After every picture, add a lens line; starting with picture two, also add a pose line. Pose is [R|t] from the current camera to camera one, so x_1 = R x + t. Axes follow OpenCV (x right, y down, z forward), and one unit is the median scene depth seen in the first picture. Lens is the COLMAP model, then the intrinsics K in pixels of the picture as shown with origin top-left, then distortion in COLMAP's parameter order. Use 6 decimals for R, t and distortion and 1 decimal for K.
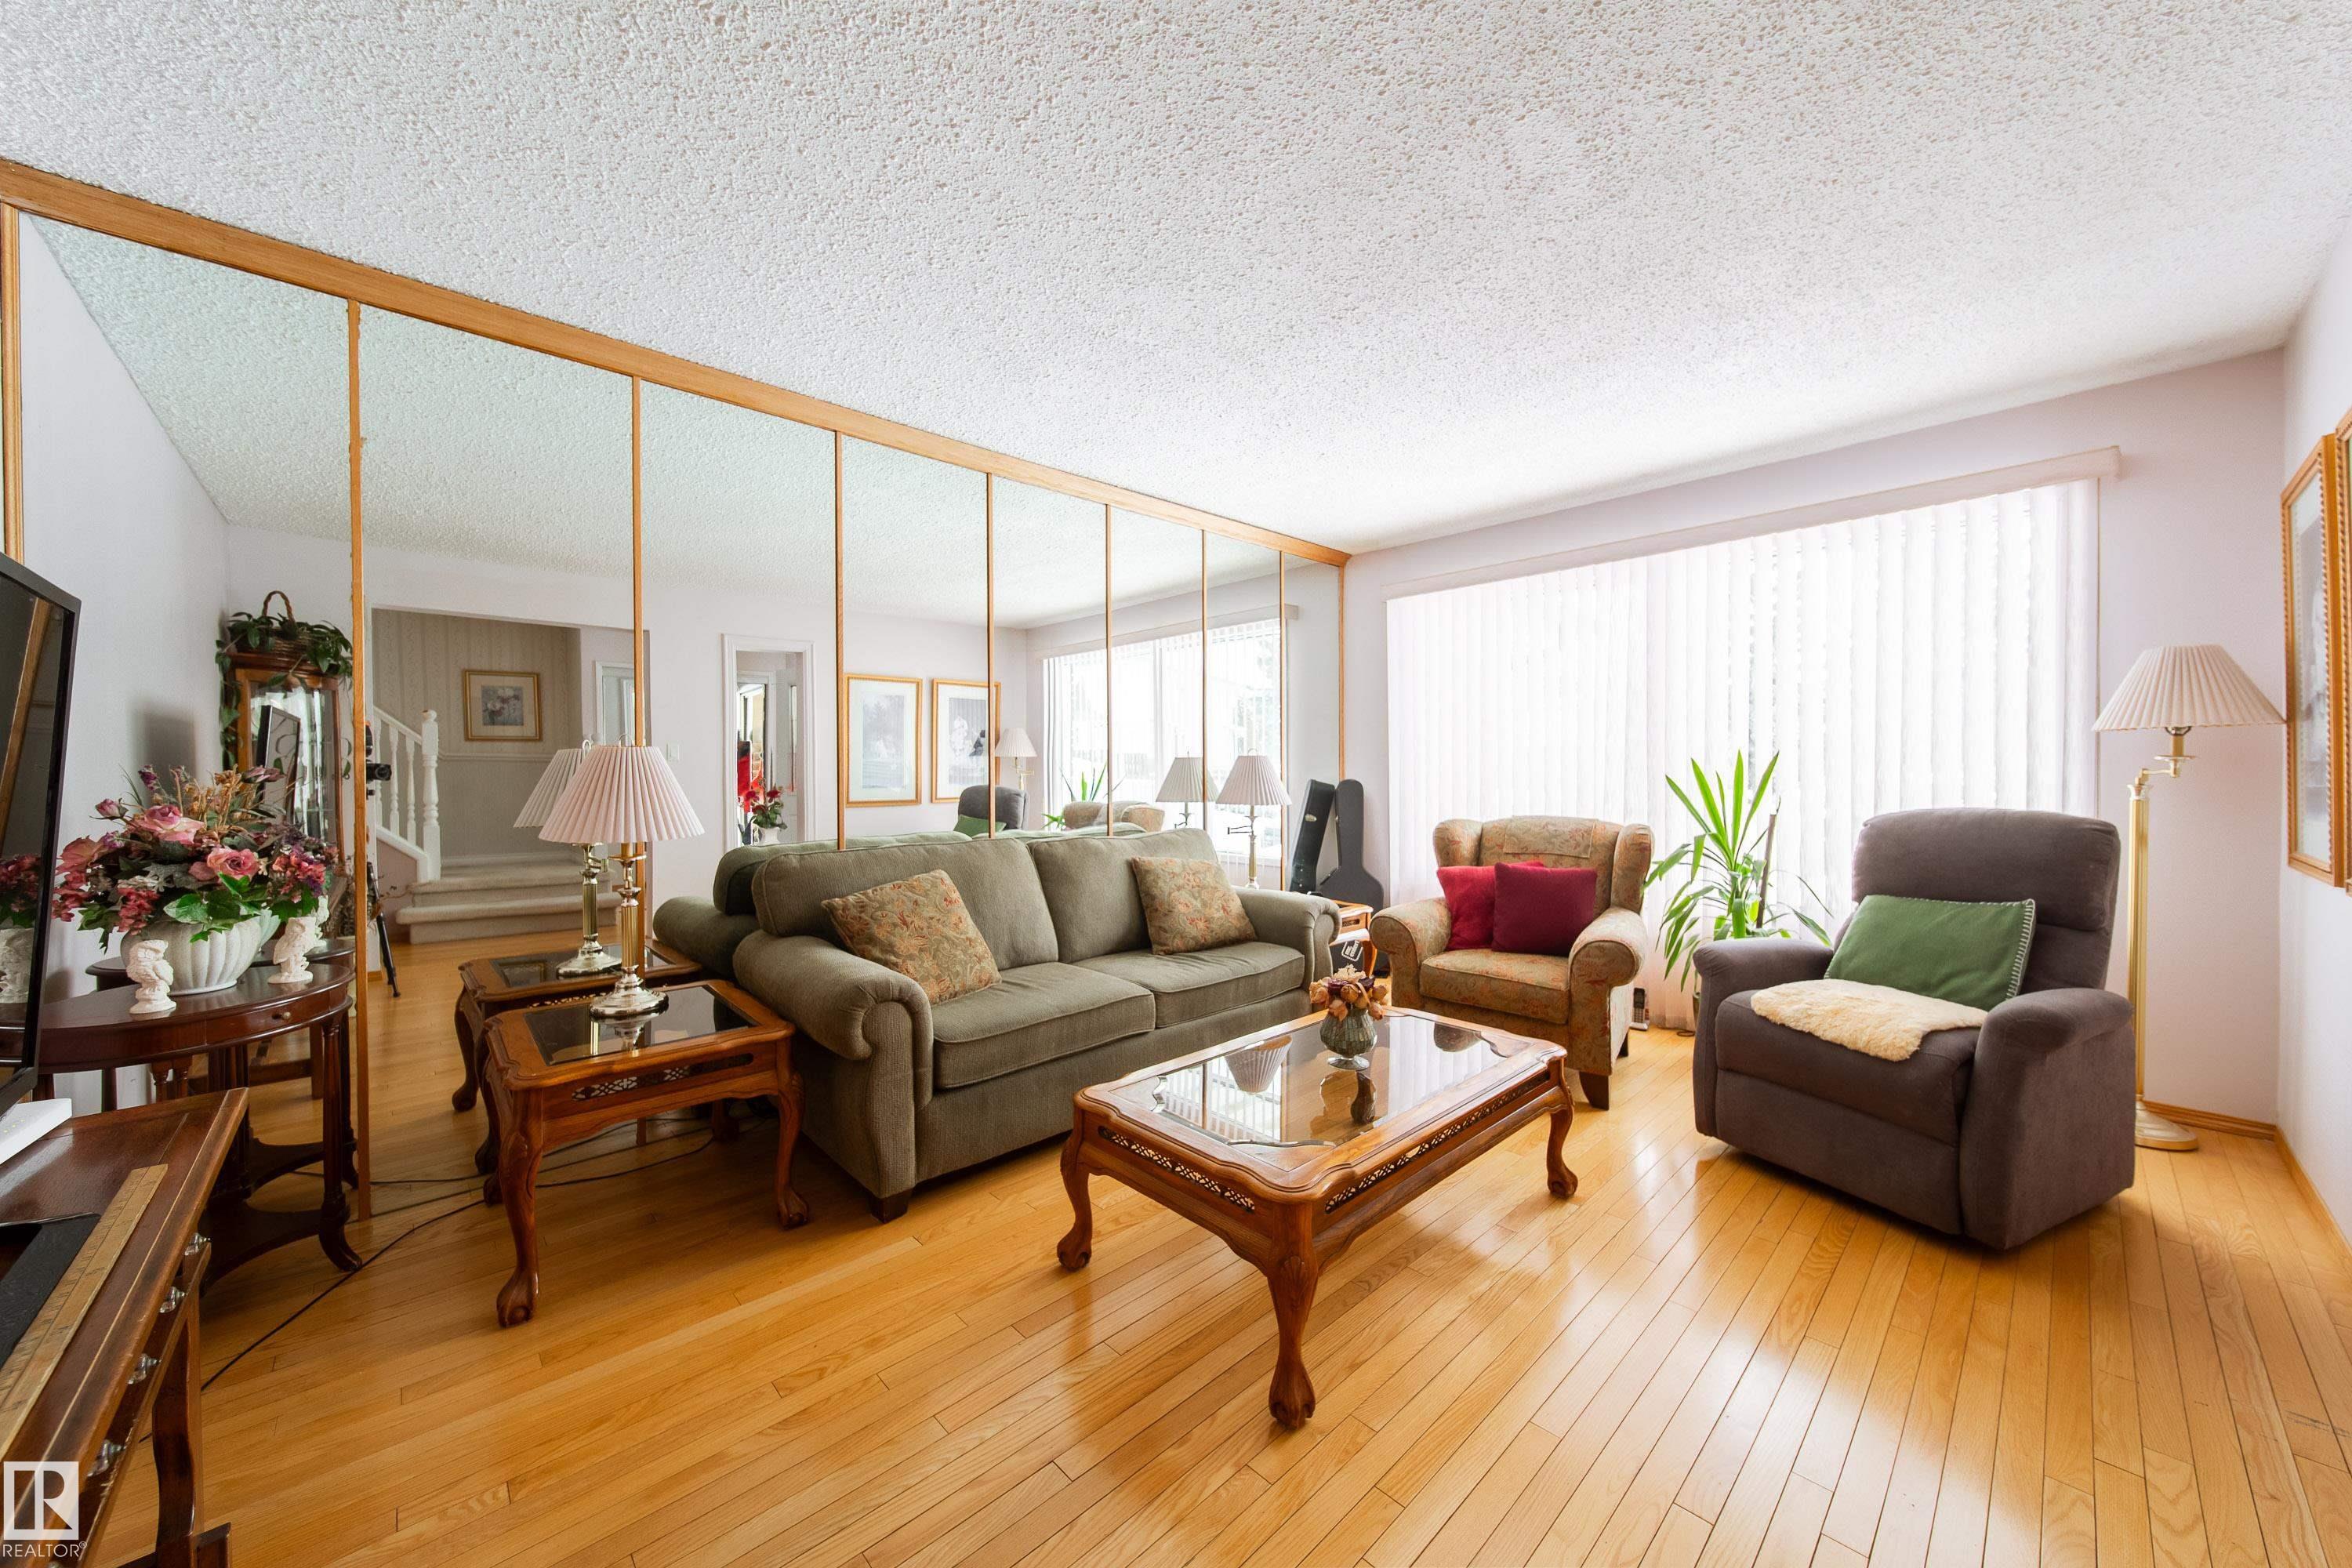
lens RADIAL K [[840.9, 0, 1173.2], [0, 840.9, 780.6], [0, 0, 1]] dist [0.003973, -0.001872]
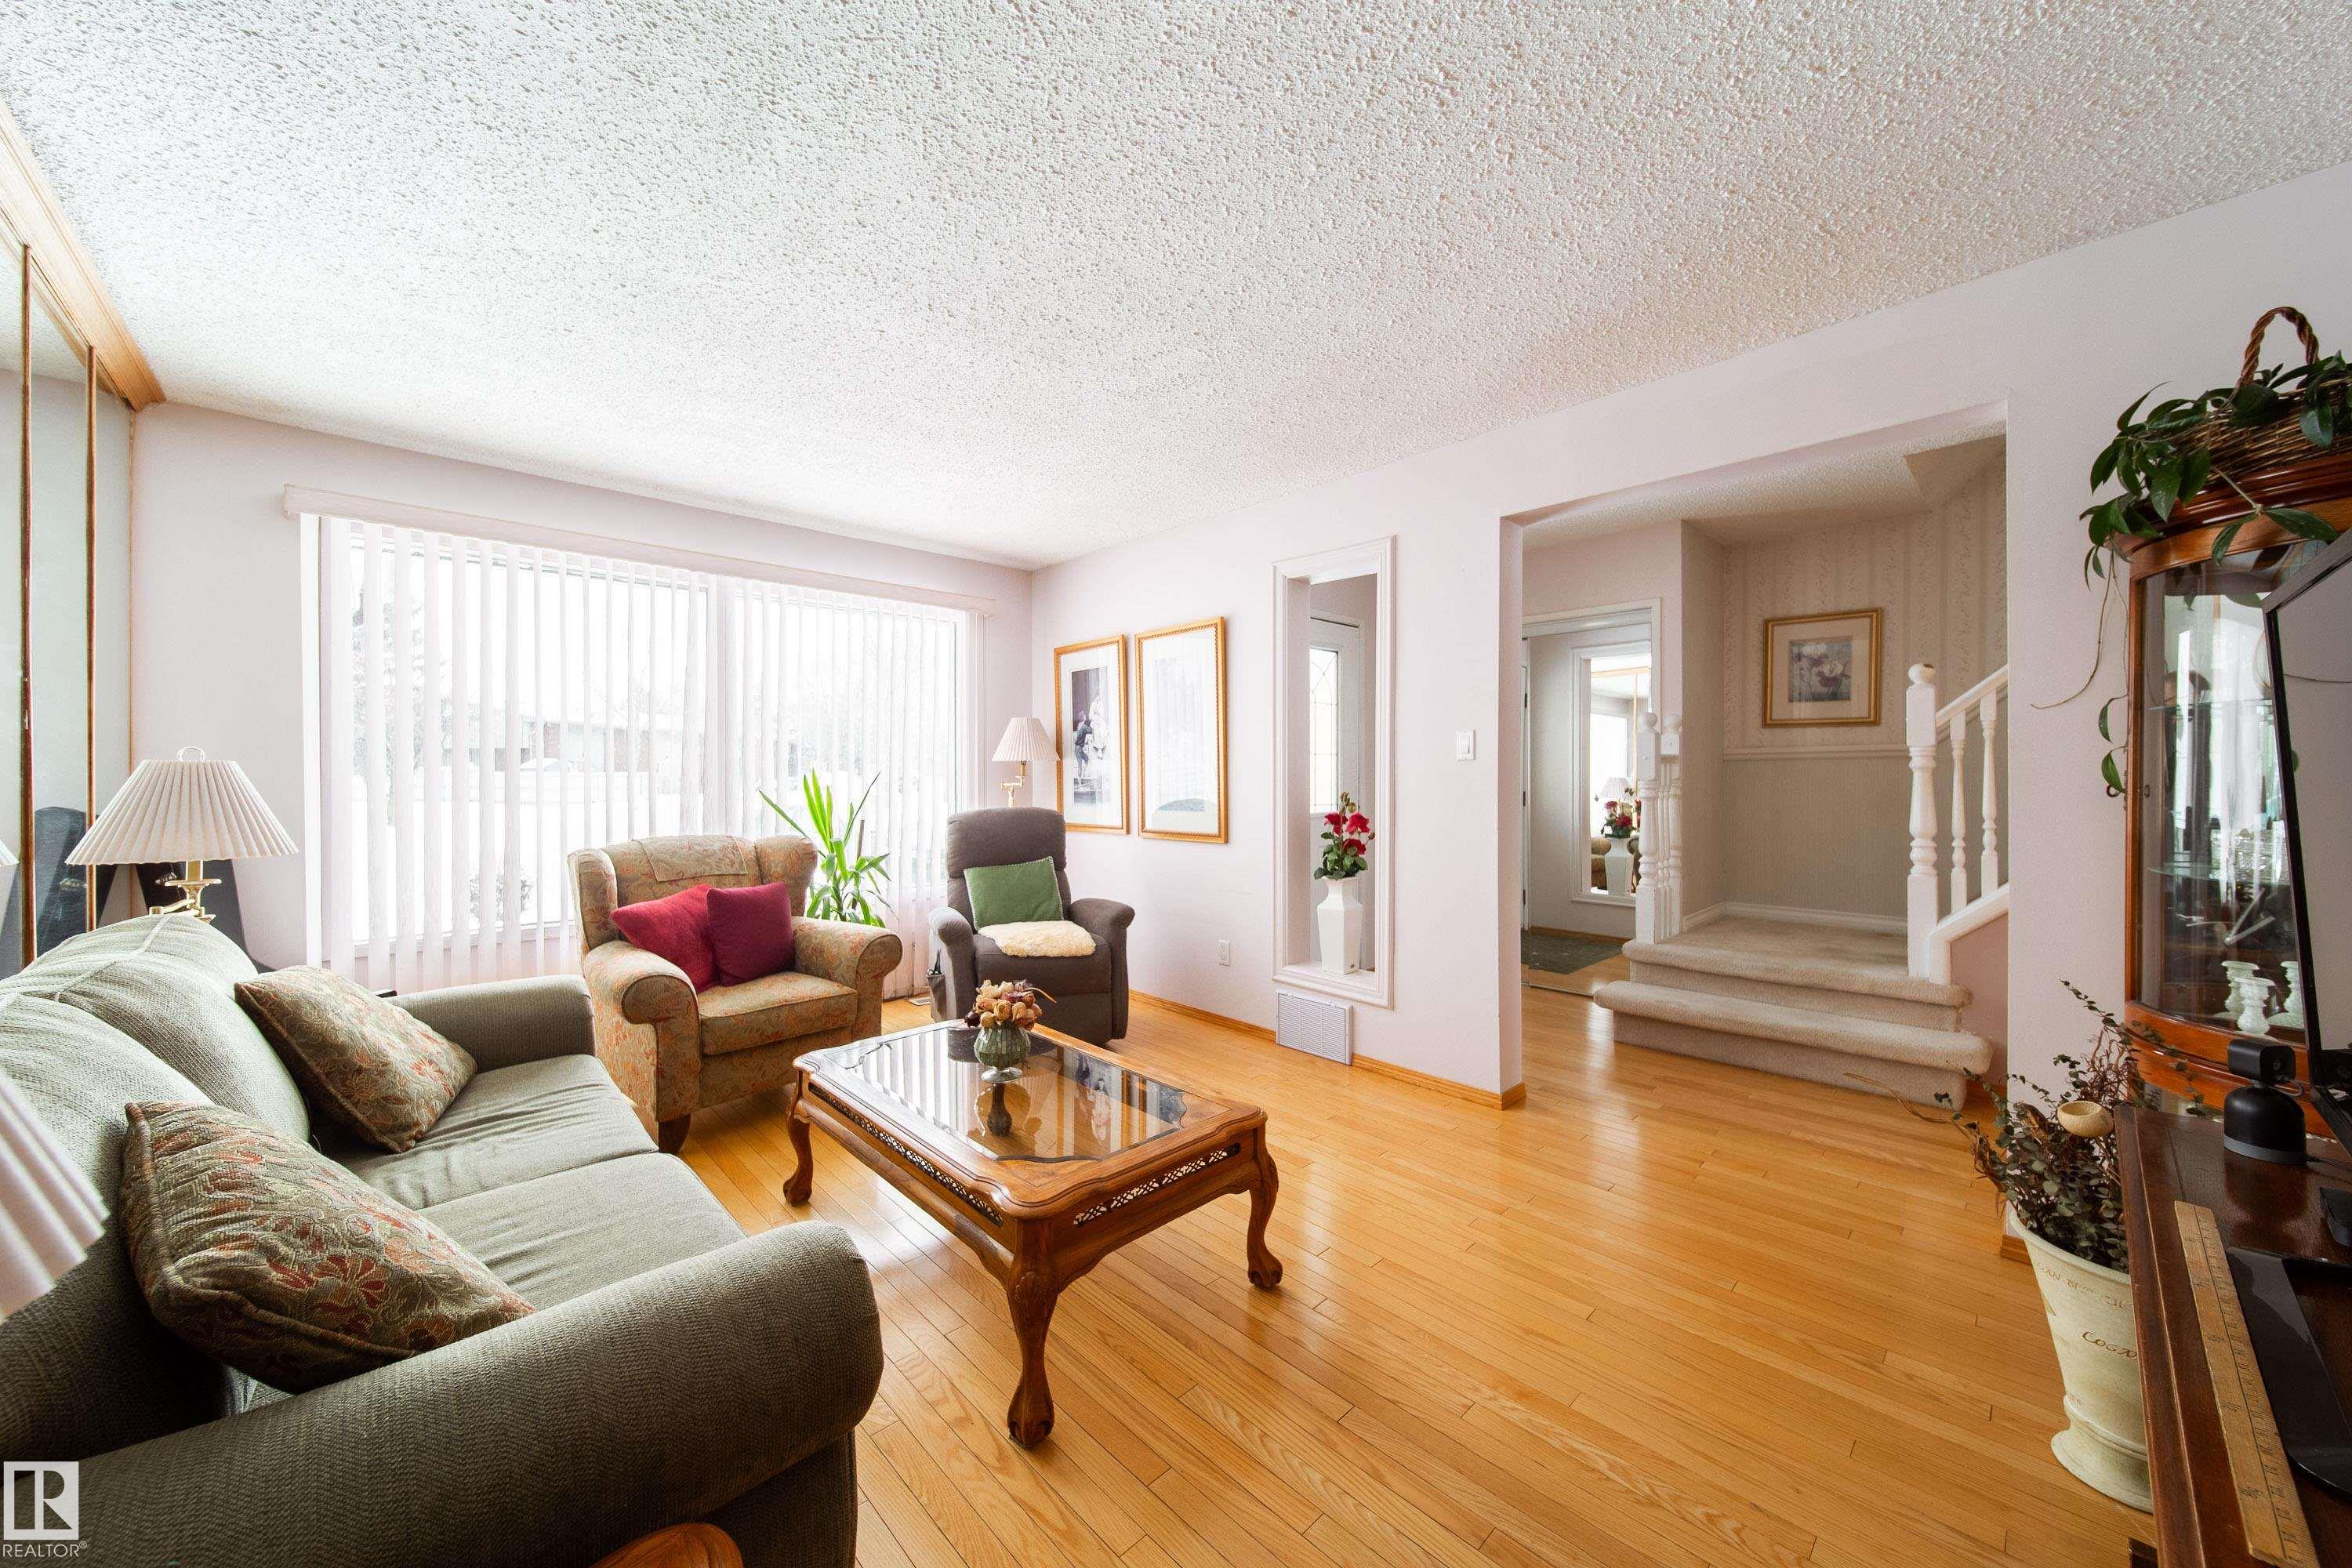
lens RADIAL K [[840.9, 0, 1176.5], [0, 840.9, 782.7], [0, 0, 1]] dist [0.003973, -0.001872]
pose [[-0.005573, -0.002594, 0.999981, -0.547666], [0.013863, 0.999900, 0.002671, -0.011611], [-0.999888, 0.013877, -0.005537, 0.533205]]
